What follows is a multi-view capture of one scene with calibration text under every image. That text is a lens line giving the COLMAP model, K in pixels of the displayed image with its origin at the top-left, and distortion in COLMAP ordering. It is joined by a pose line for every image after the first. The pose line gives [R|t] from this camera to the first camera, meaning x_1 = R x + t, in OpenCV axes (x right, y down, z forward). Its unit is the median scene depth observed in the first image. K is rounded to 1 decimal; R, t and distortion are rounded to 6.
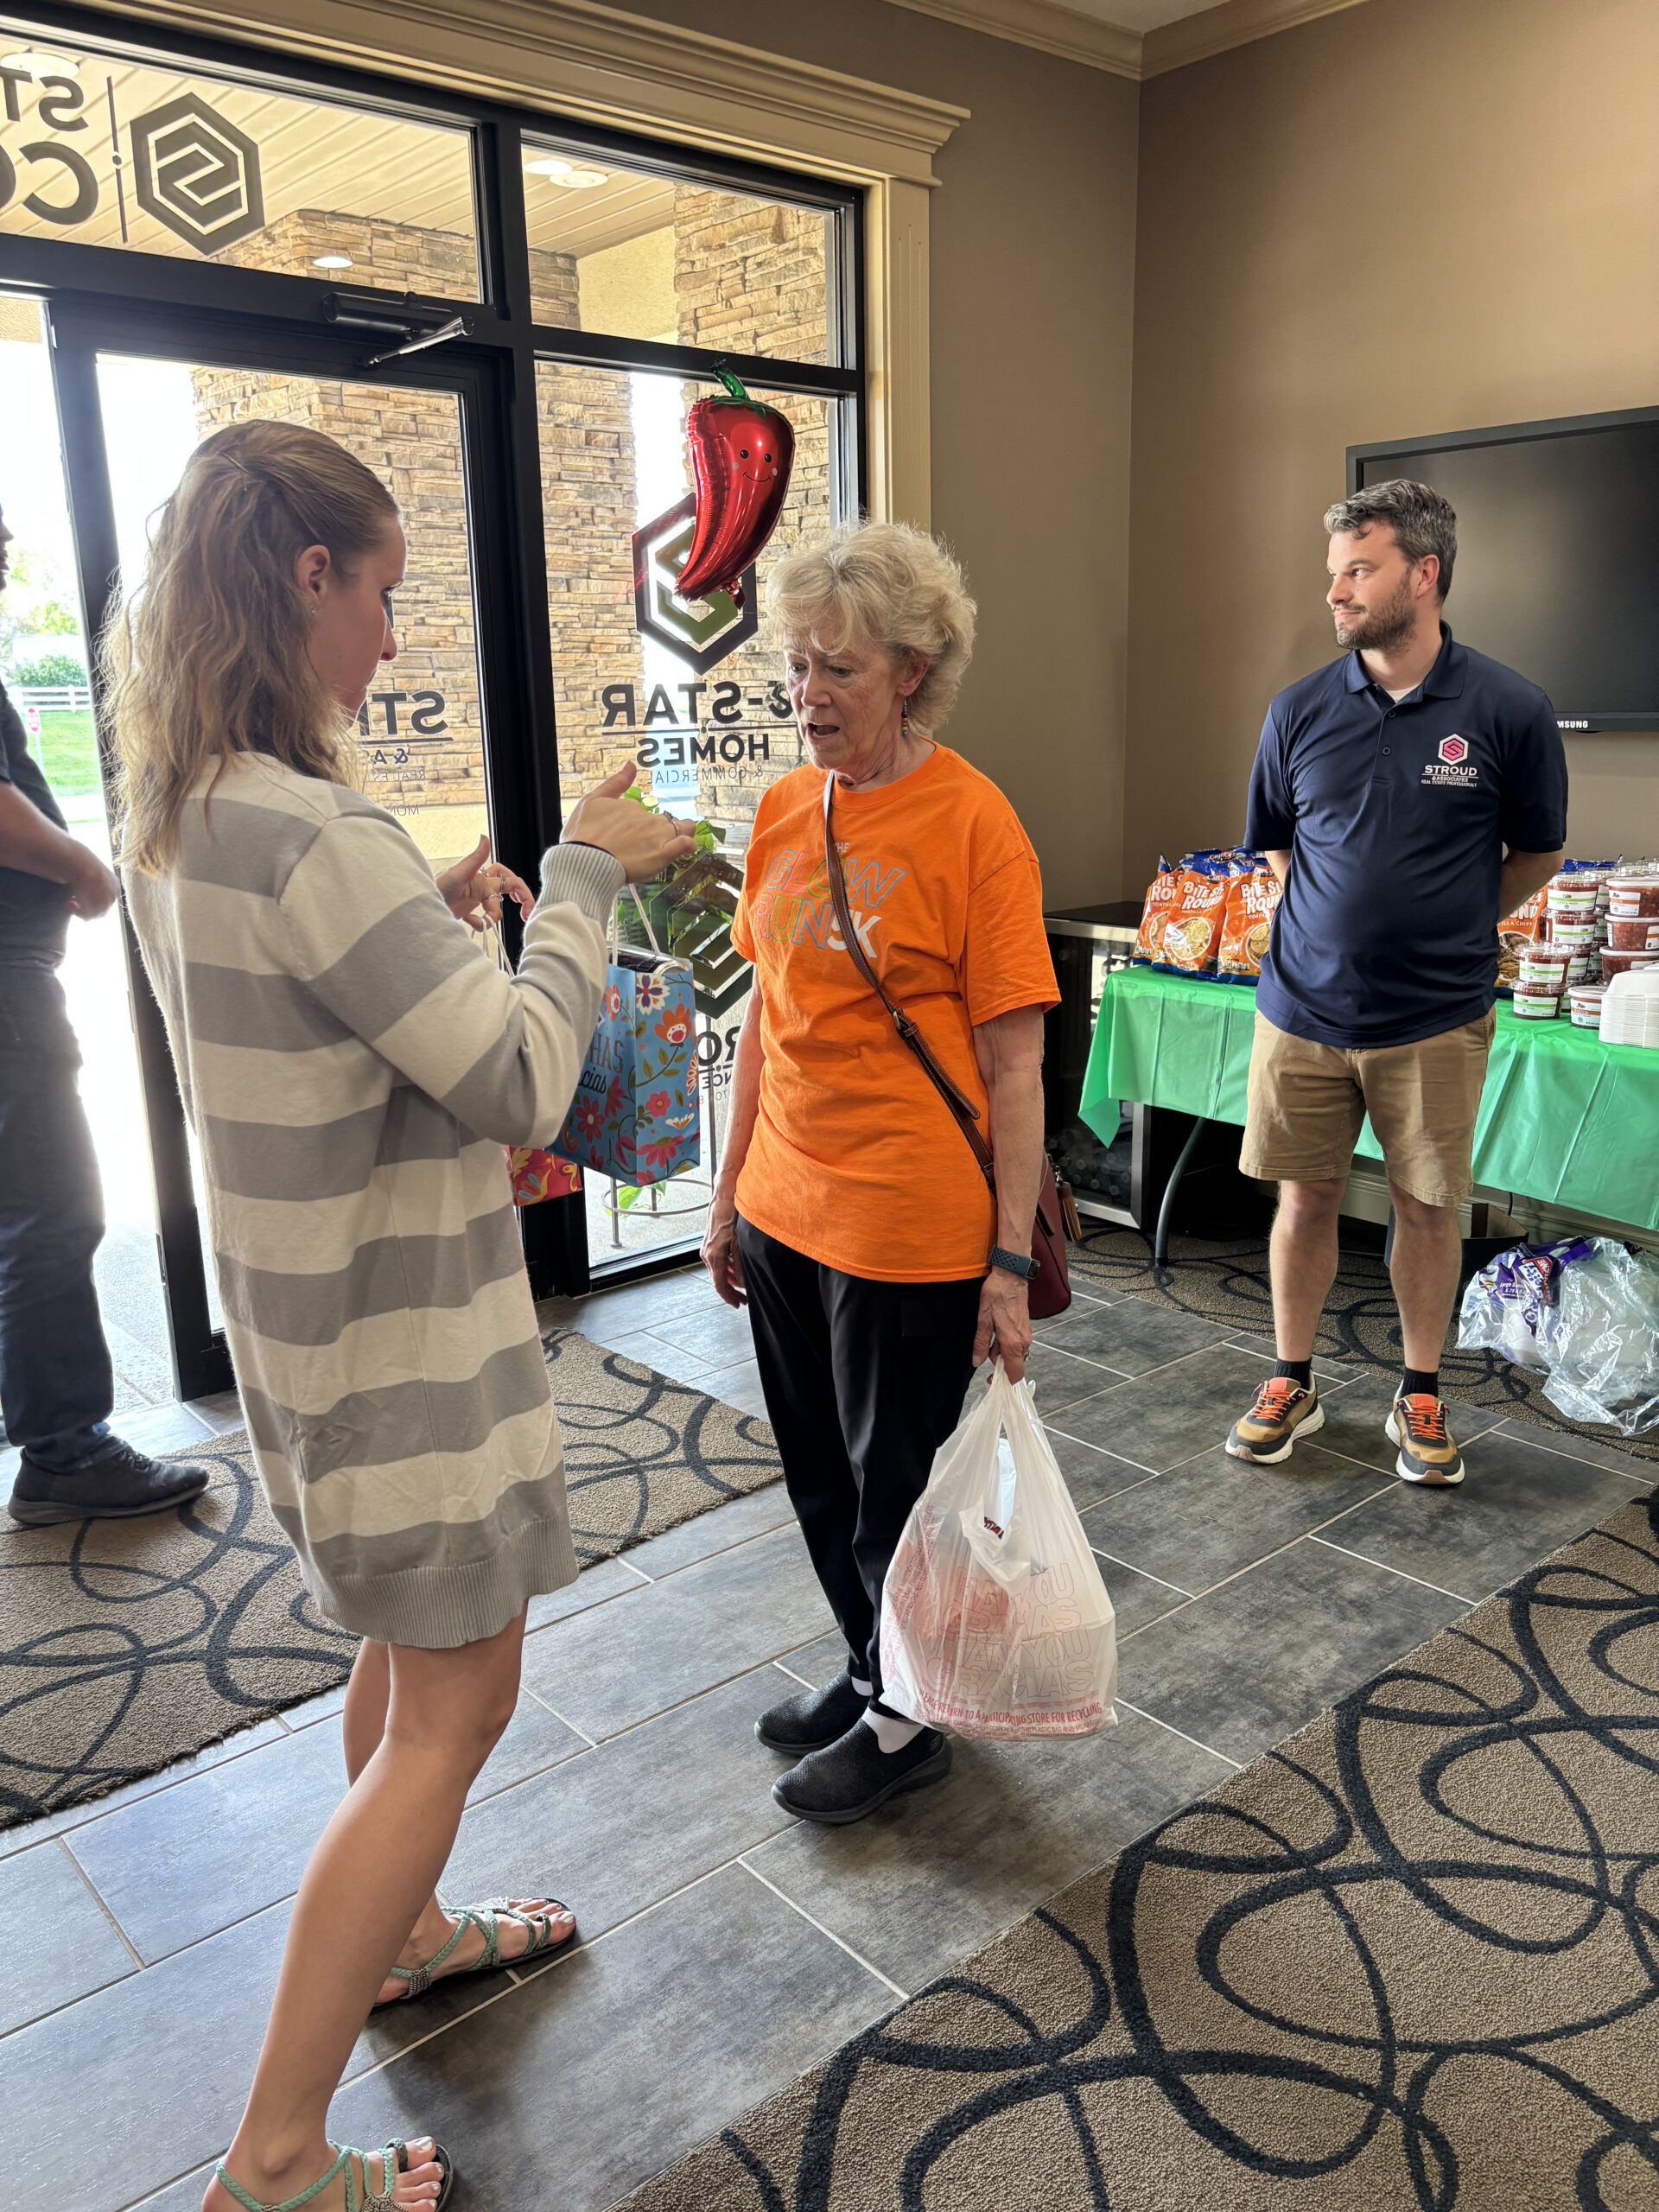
lens RADIAL K [[1679.1, 0, 829.5], [0, 1679.1, 1106.0], [0, 0, 1]] dist [0.050180, -0.031531]
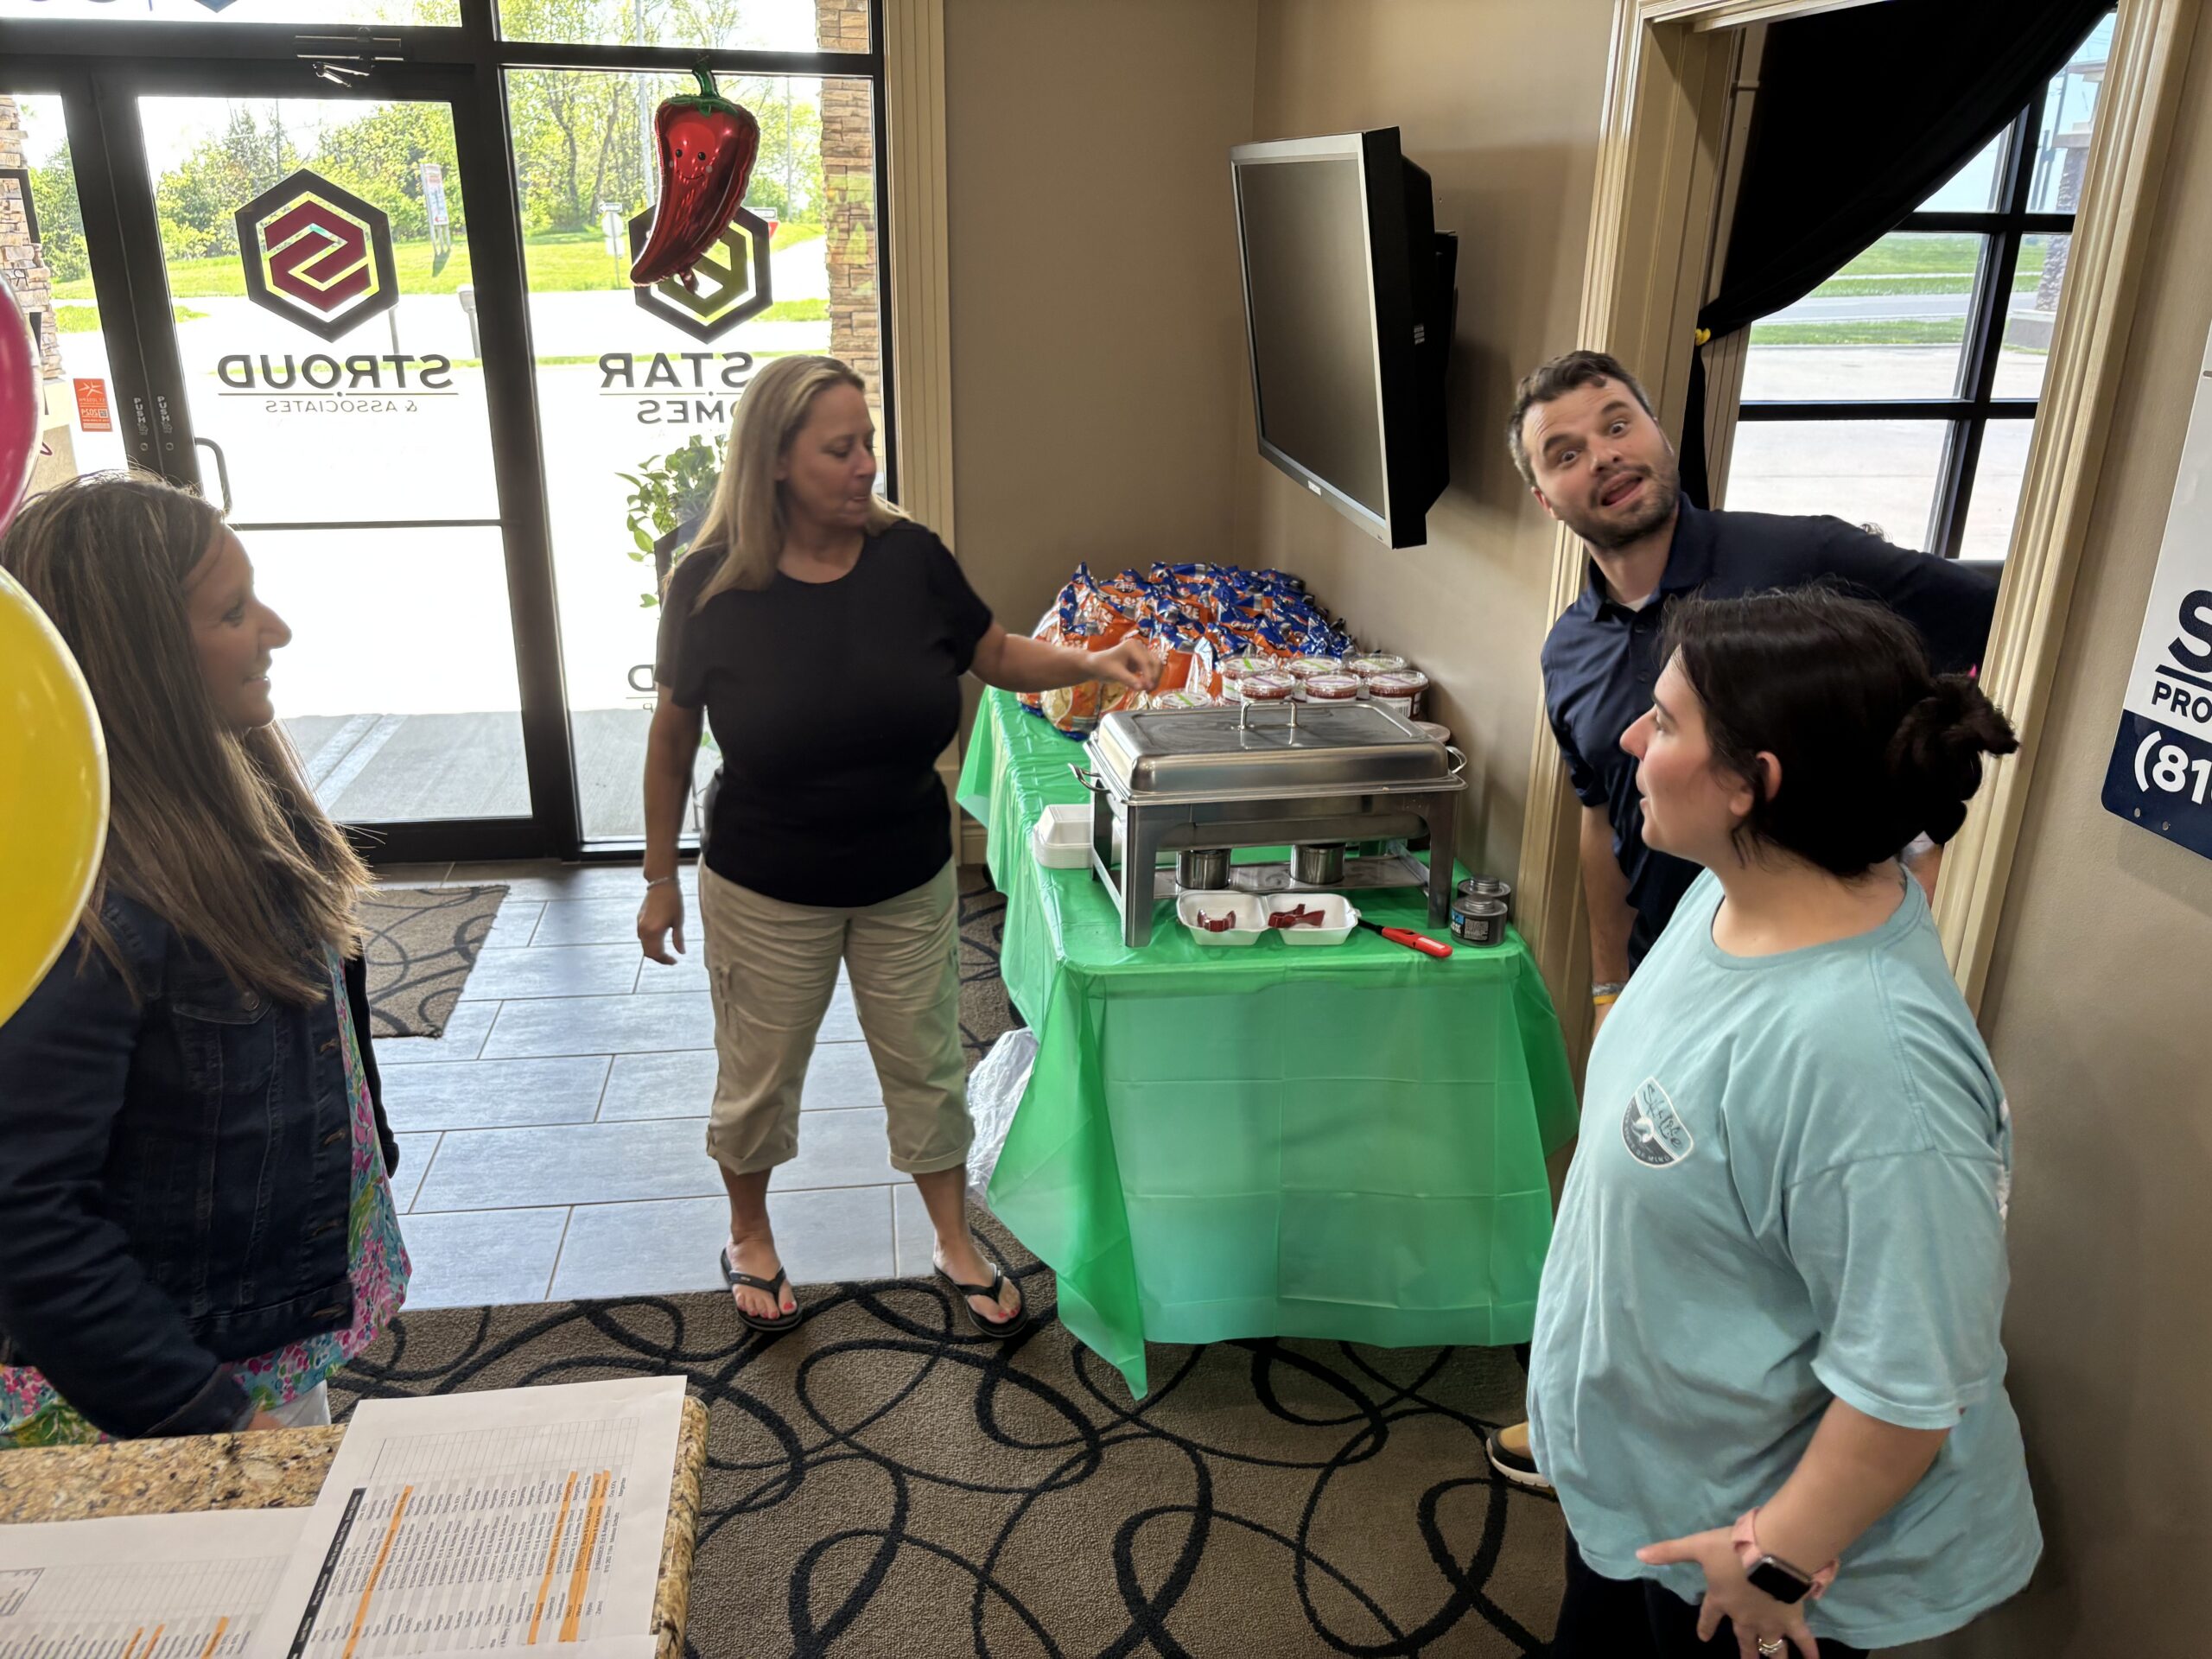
lens RADIAL K [[1687.5, 0, 1106.0], [0, 1687.5, 829.5], [0, 0, 1]] dist [0.038370, -0.036929]
pose [[0.836143, 0.217758, -0.503435, 0.815580], [-0.156747, 0.974405, 0.161138, -0.173965], [0.525639, -0.055822, 0.848874, 0.181001]]
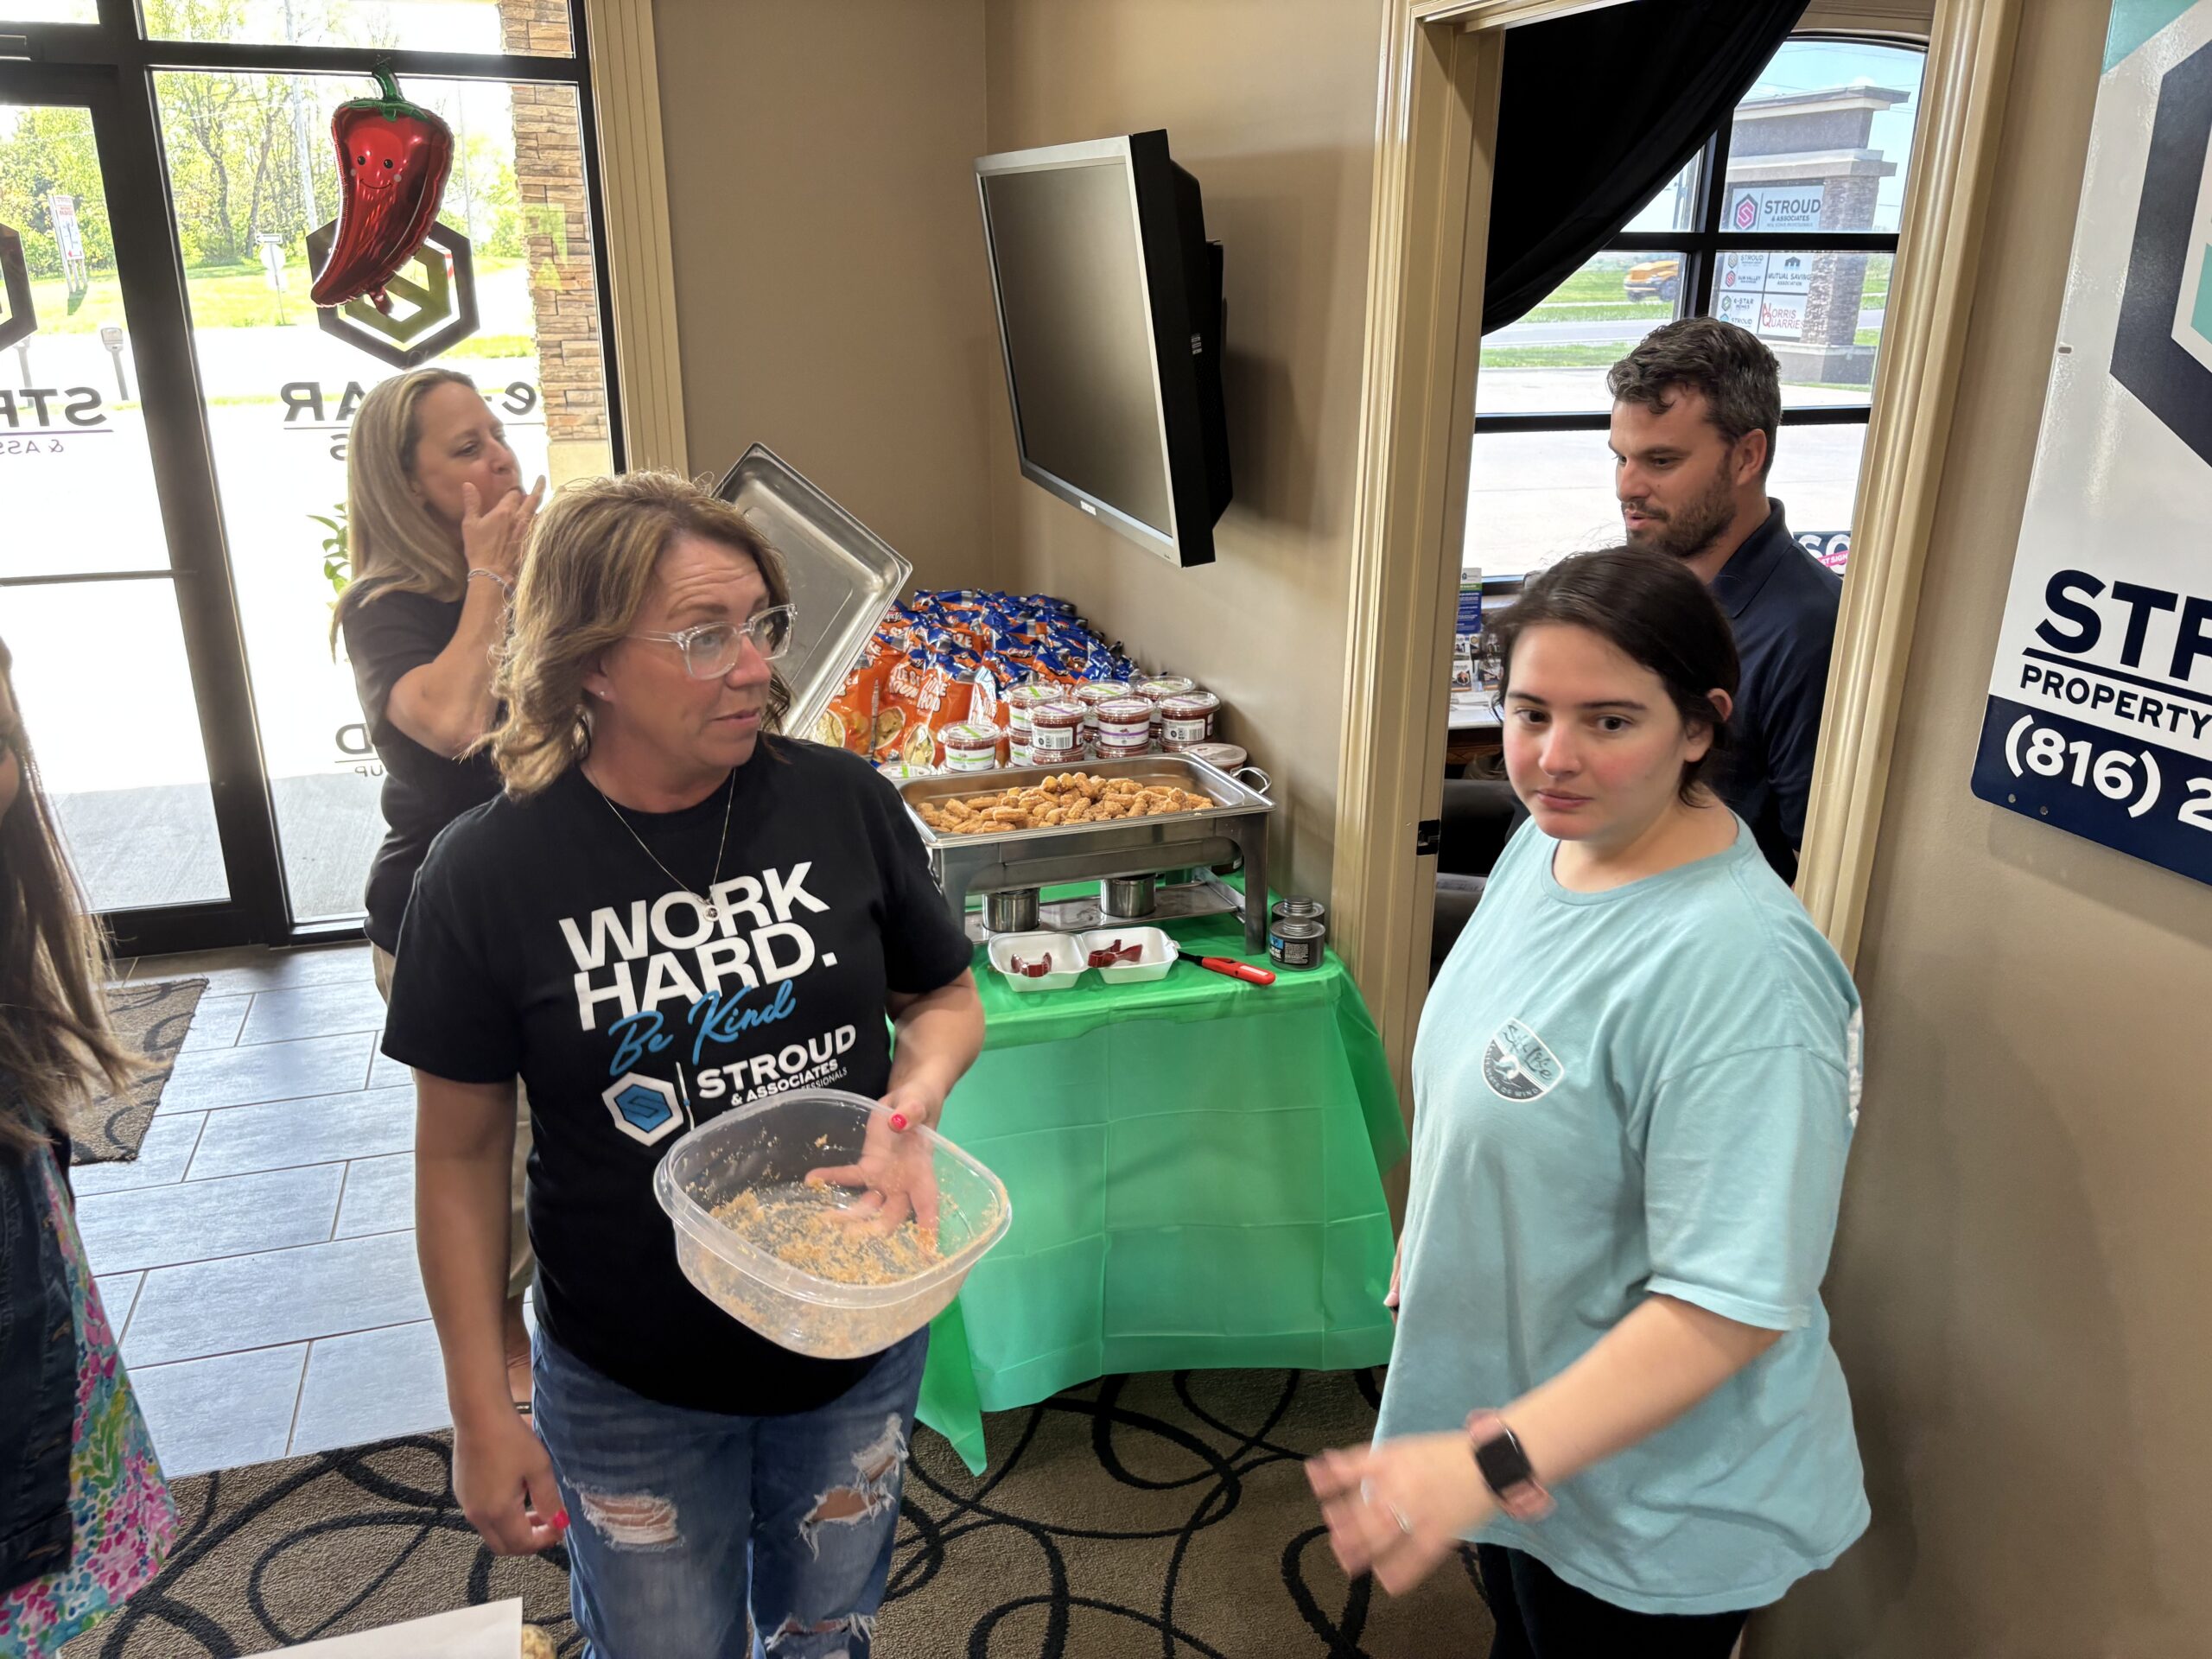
lens RADIAL K [[1679.1, 0, 1130.9], [0, 1679.1, 828.2], [0, 0, 1]] dist [0.050180, -0.031531]
pose [[0.920244, 0.154821, -0.359418, 0.775235], [-0.118546, 0.985548, 0.121007, -0.168565], [0.372958, -0.068748, 0.925298, 0.205648]]
